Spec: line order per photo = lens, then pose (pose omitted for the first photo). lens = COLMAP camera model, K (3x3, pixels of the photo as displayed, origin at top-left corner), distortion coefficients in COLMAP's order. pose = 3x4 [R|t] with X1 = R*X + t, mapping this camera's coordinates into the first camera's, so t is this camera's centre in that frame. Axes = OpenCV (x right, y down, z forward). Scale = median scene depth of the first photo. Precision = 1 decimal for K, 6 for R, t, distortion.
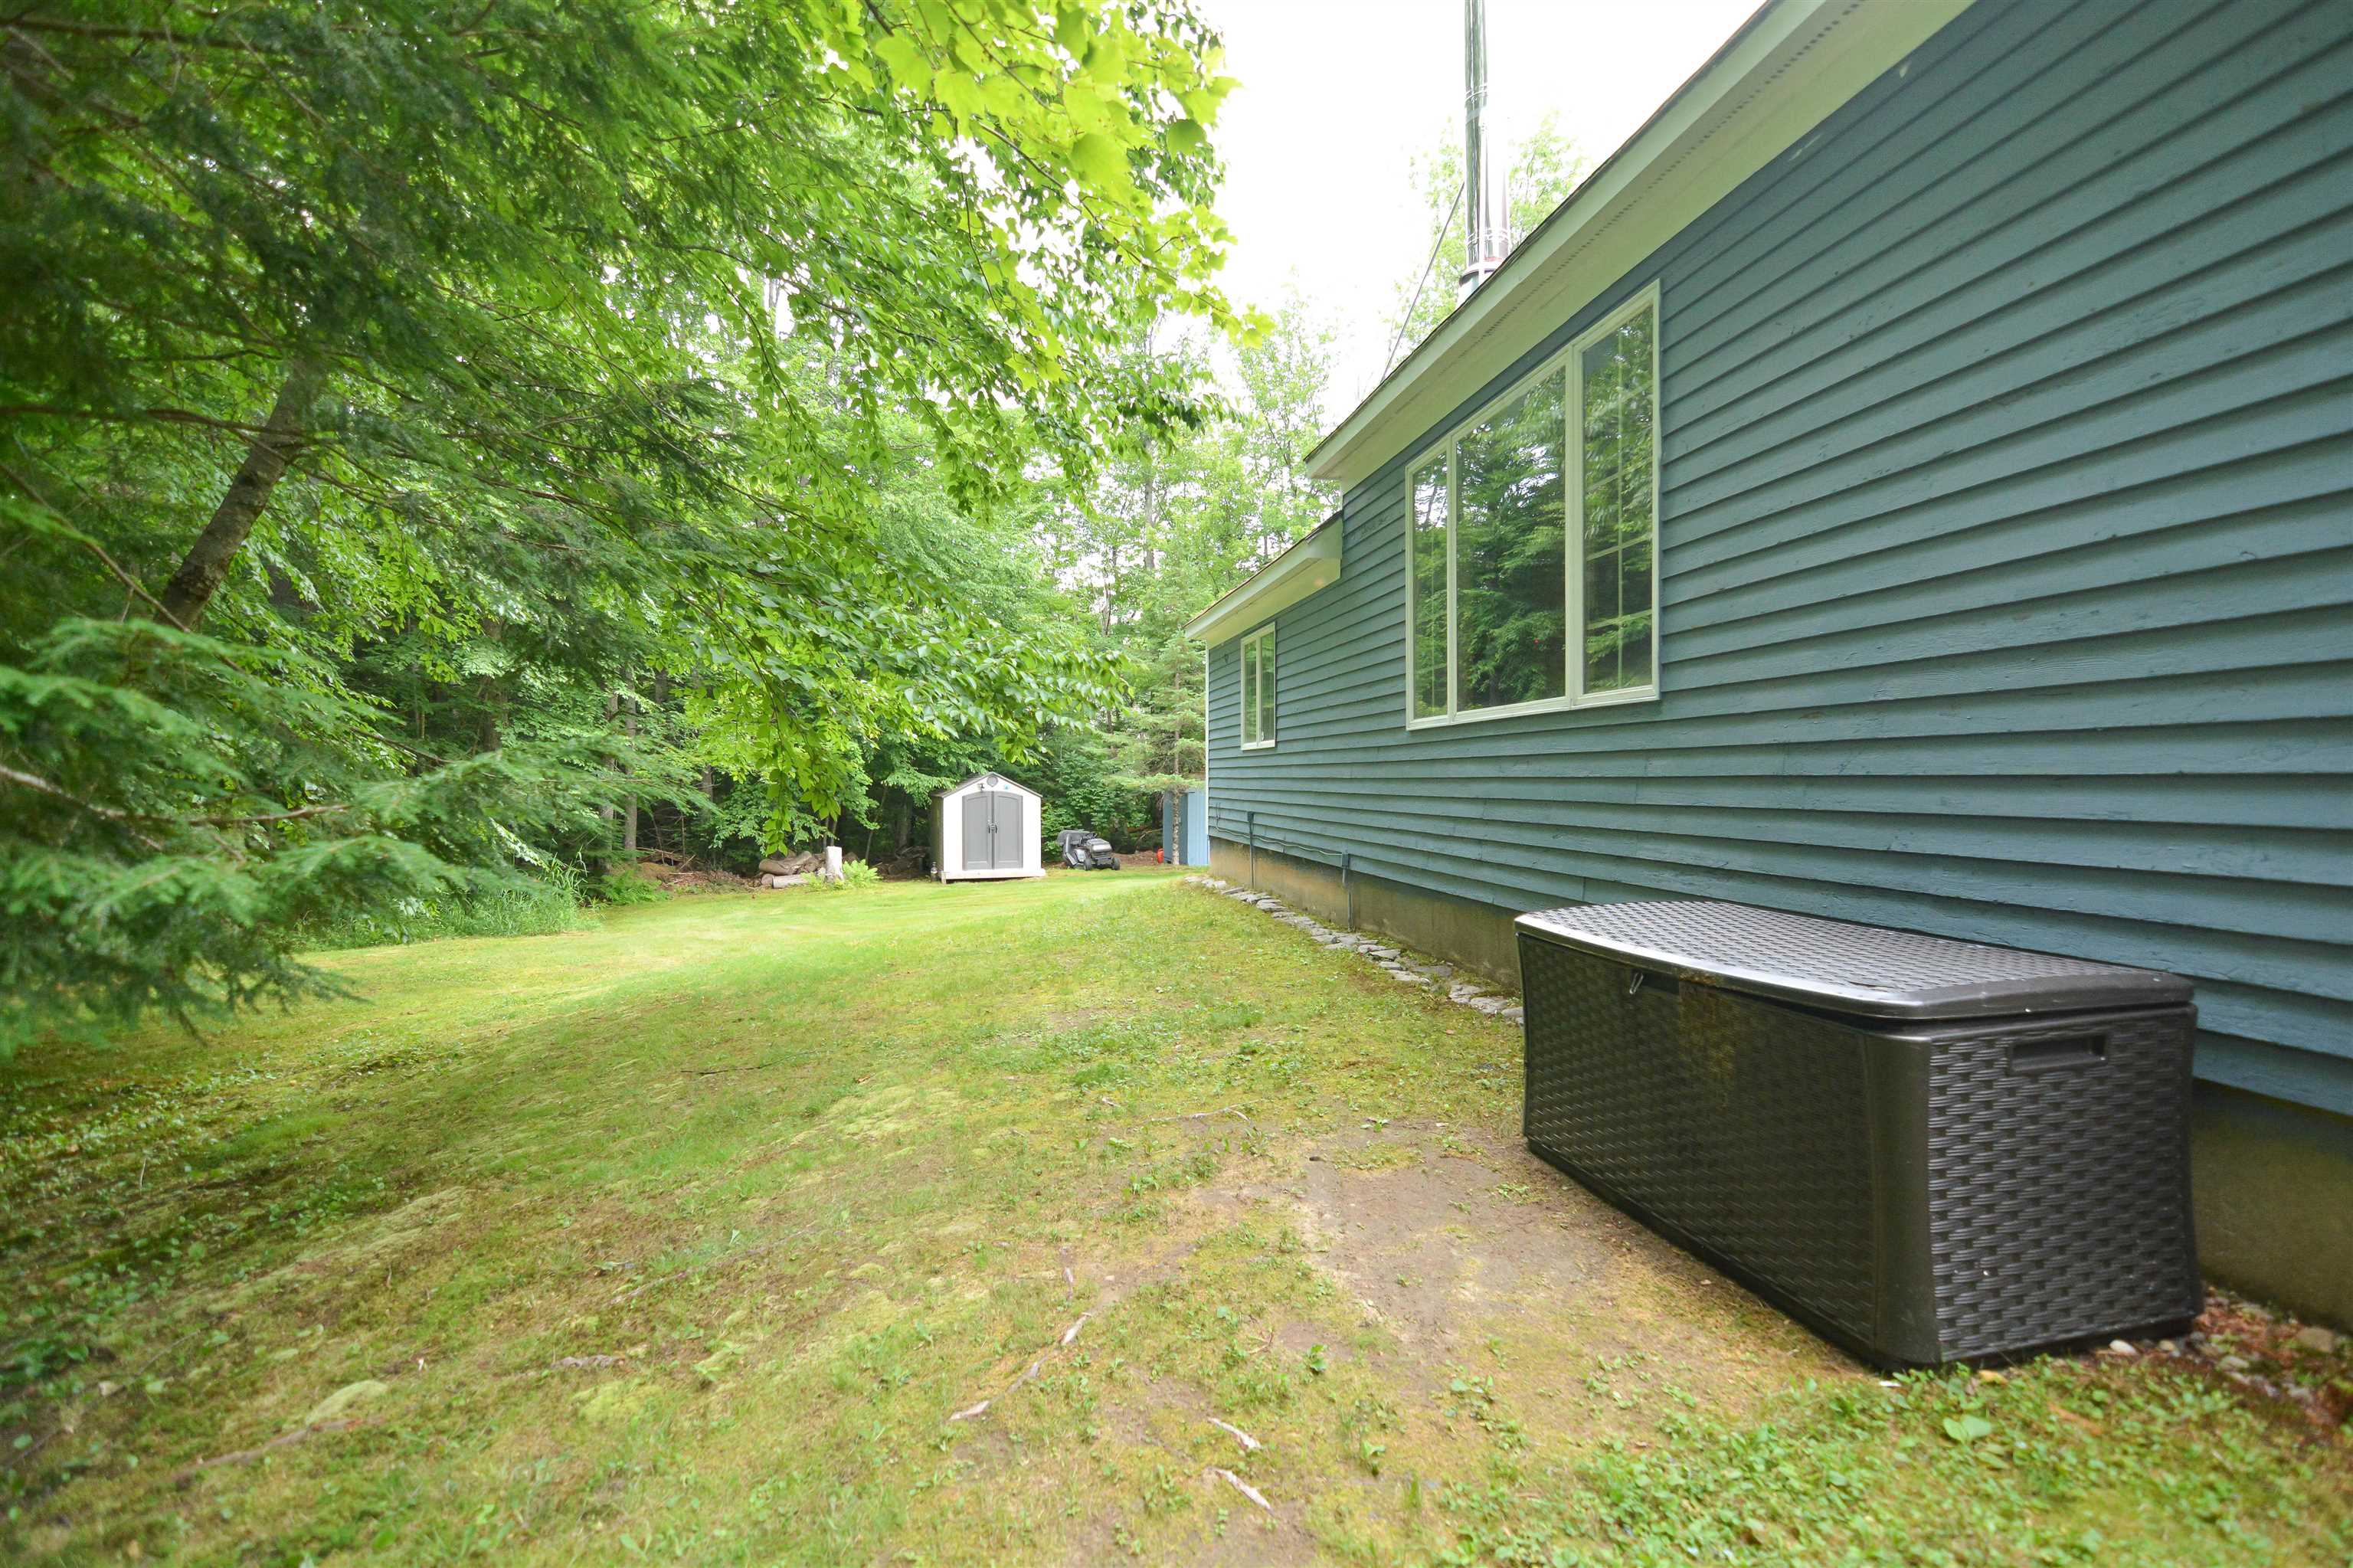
lens RADIAL K [[1122.5, 0, 1188.3], [0, 1122.5, 786.3], [0, 0, 1]] dist [0.016814, -0.010023]
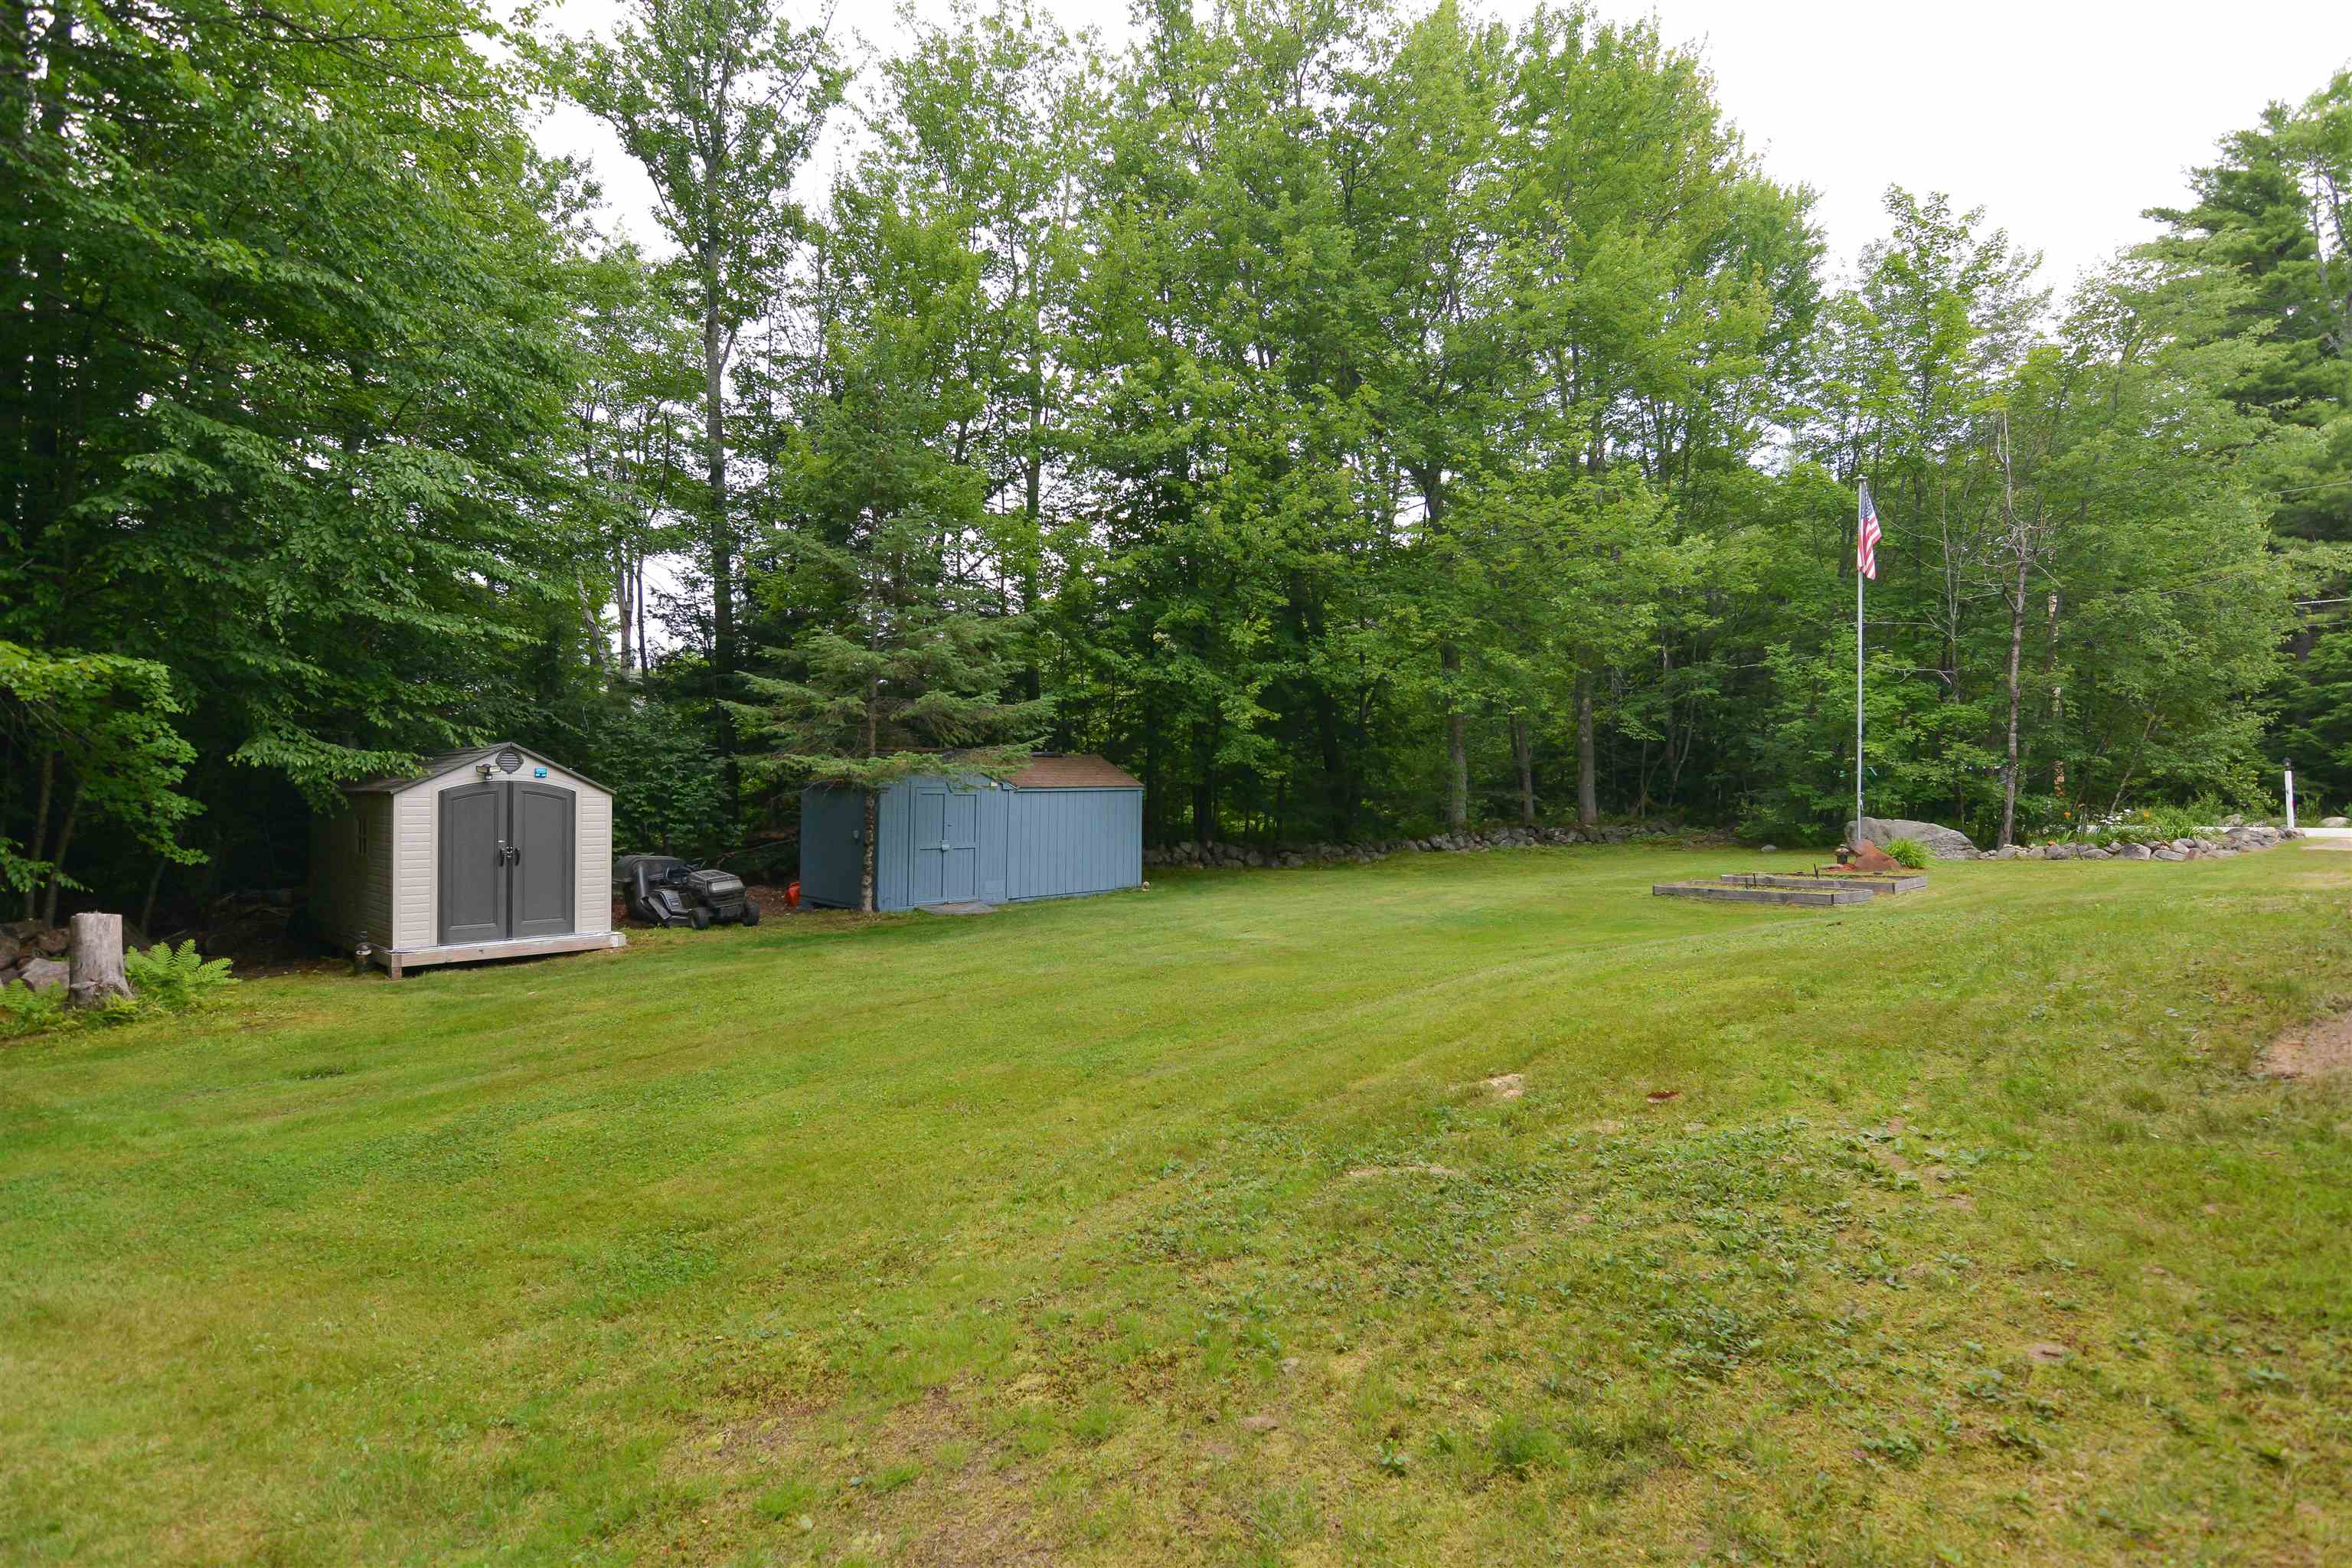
lens RADIAL K [[1122.0, 0, 1187.8], [0, 1122.0, 786.3], [0, 0, 1]] dist [0.016814, -0.010023]
pose [[0.863696, 0.009648, 0.503921, -0.164751], [-0.006300, 0.999945, -0.008346, 0.008492], [-0.503974, 0.004034, 0.863709, 0.411880]]
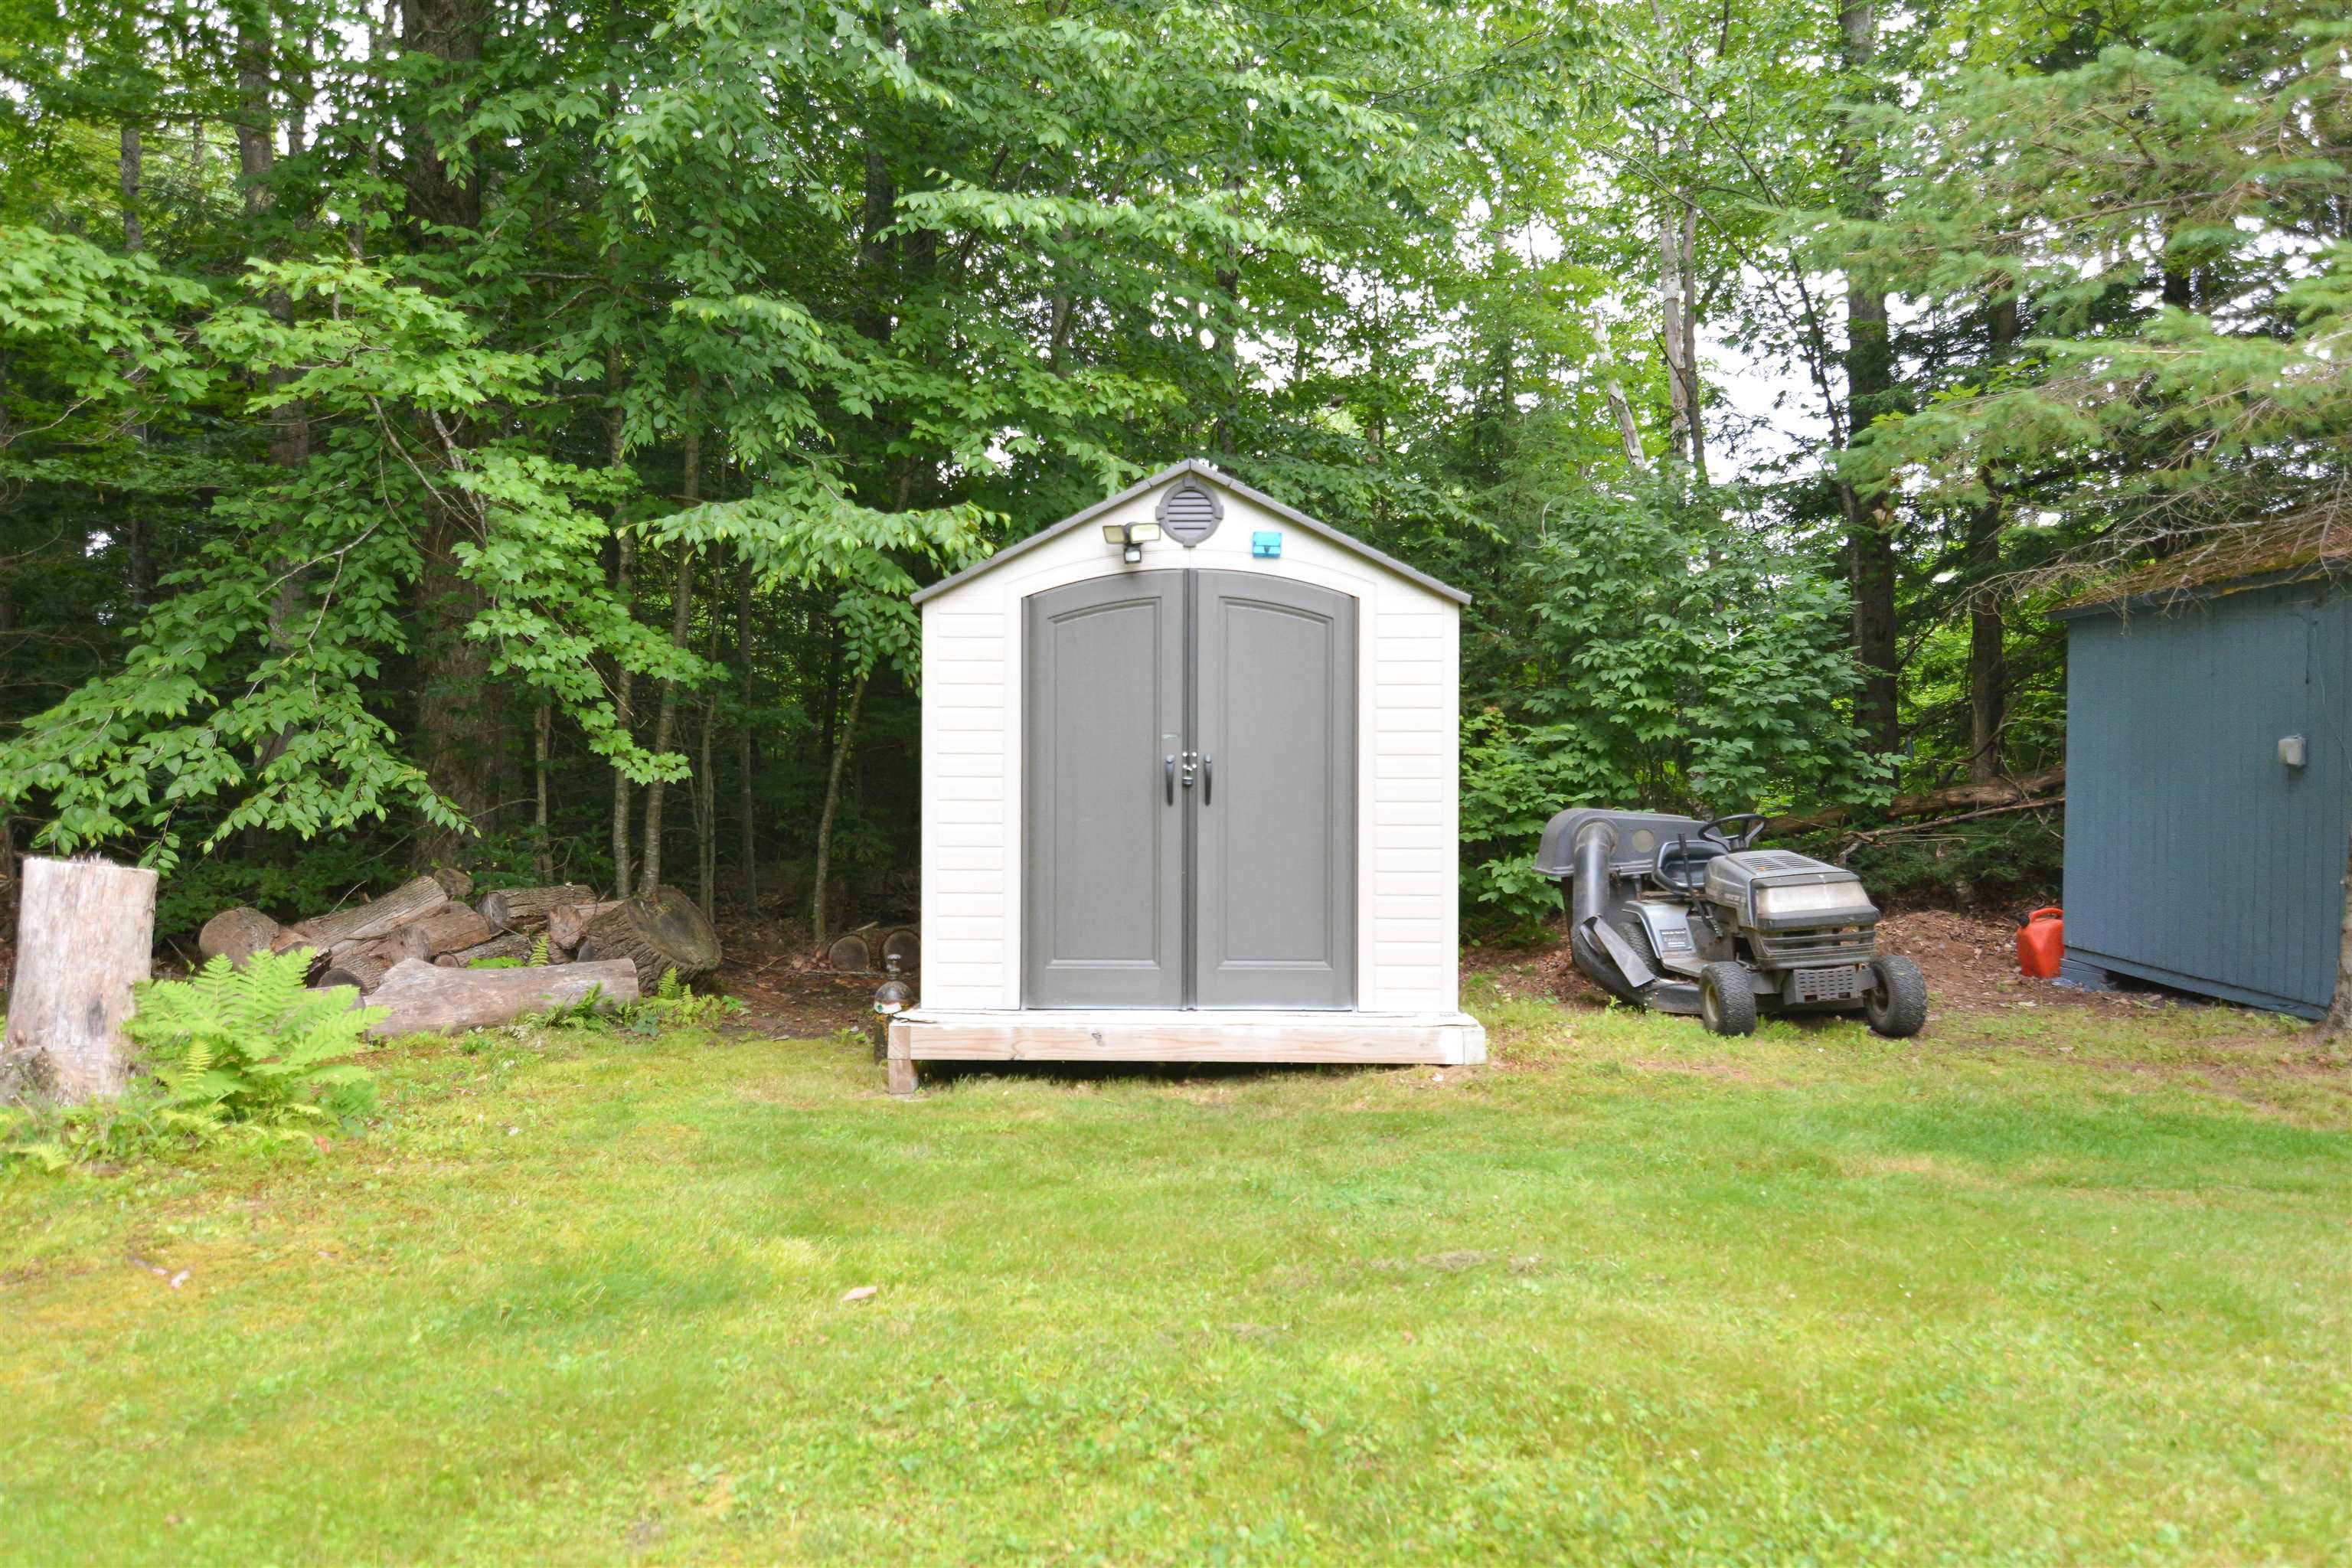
lens RADIAL K [[1441.6, 0, 1175.1], [0, 1441.6, 837.4], [0, 0, 1]] dist [0.046793, 0.000035]
pose [[0.946039, 0.018202, -0.323542, -0.100288], [-0.007093, 0.999345, 0.035482, 0.038168], [0.323976, -0.031272, 0.945548, 0.772857]]
